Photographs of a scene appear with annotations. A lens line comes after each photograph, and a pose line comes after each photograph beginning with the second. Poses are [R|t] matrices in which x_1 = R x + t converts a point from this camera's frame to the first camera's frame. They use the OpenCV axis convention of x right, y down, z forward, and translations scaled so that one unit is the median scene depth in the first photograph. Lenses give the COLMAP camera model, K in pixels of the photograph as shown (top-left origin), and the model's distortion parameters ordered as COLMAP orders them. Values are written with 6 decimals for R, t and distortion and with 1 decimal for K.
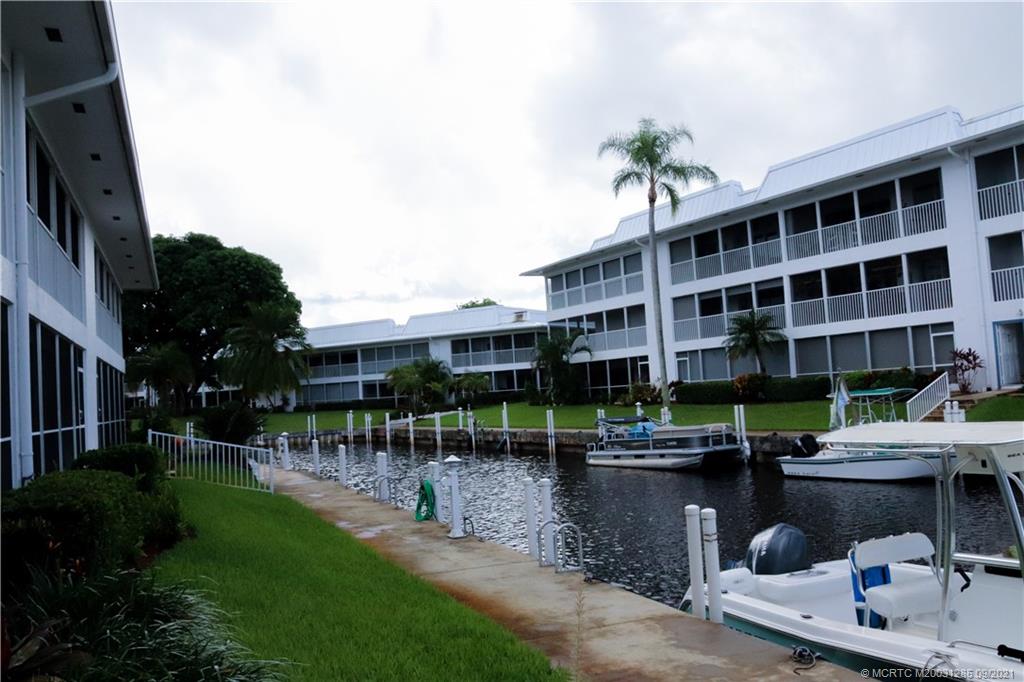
lens RADIAL K [[864.8, 0, 514.6], [0, 864.8, 343.3], [0, 0, 1]] dist [-0.119304, 0.087370]
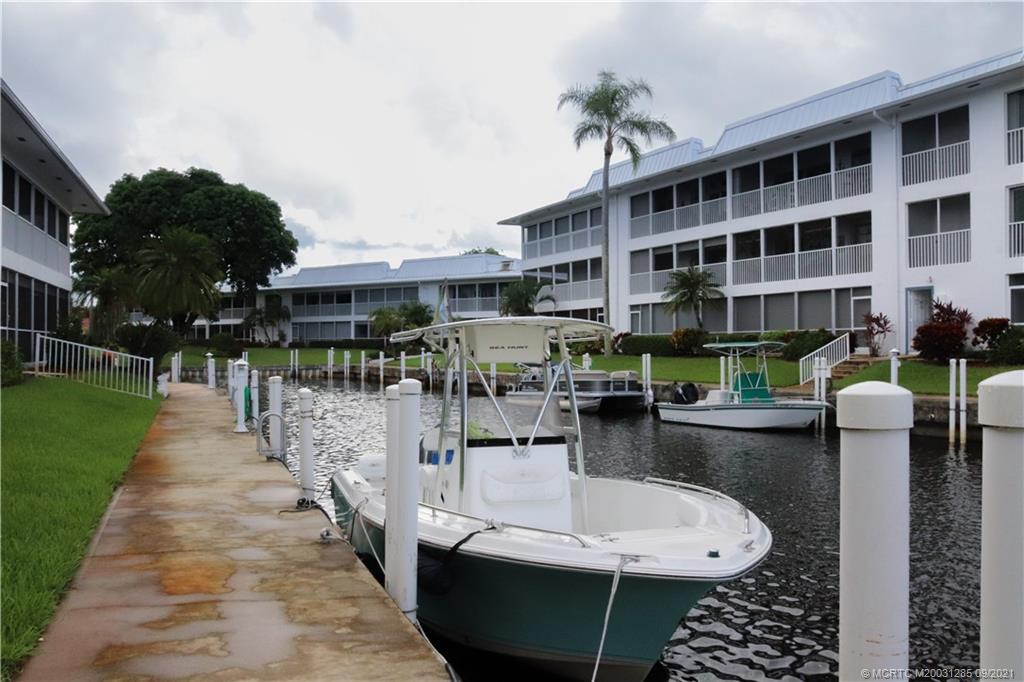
lens RADIAL K [[864.8, 0, 508.9], [0, 864.8, 343.1], [0, 0, 1]] dist [-0.119304, 0.087370]
pose [[0.997243, 0.058106, -0.046148, 0.103686], [-0.055633, 0.997035, 0.053169, 0.009655], [0.049101, -0.050455, 0.997519, -0.028840]]
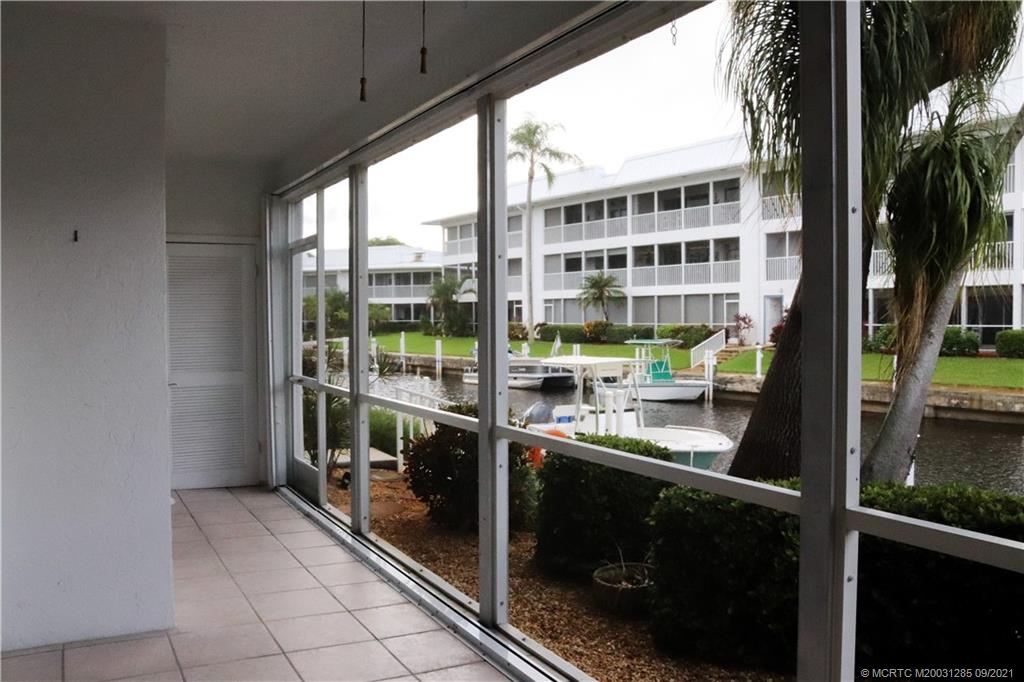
lens RADIAL K [[864.8, 0, 508.0], [0, 864.8, 336.8], [0, 0, 1]] dist [-0.119304, 0.087370]
pose [[0.992136, 0.053184, 0.113301, -0.001920], [-0.061344, 0.995673, 0.069794, -0.021442], [-0.109099, -0.076195, 0.991106, -0.251122]]
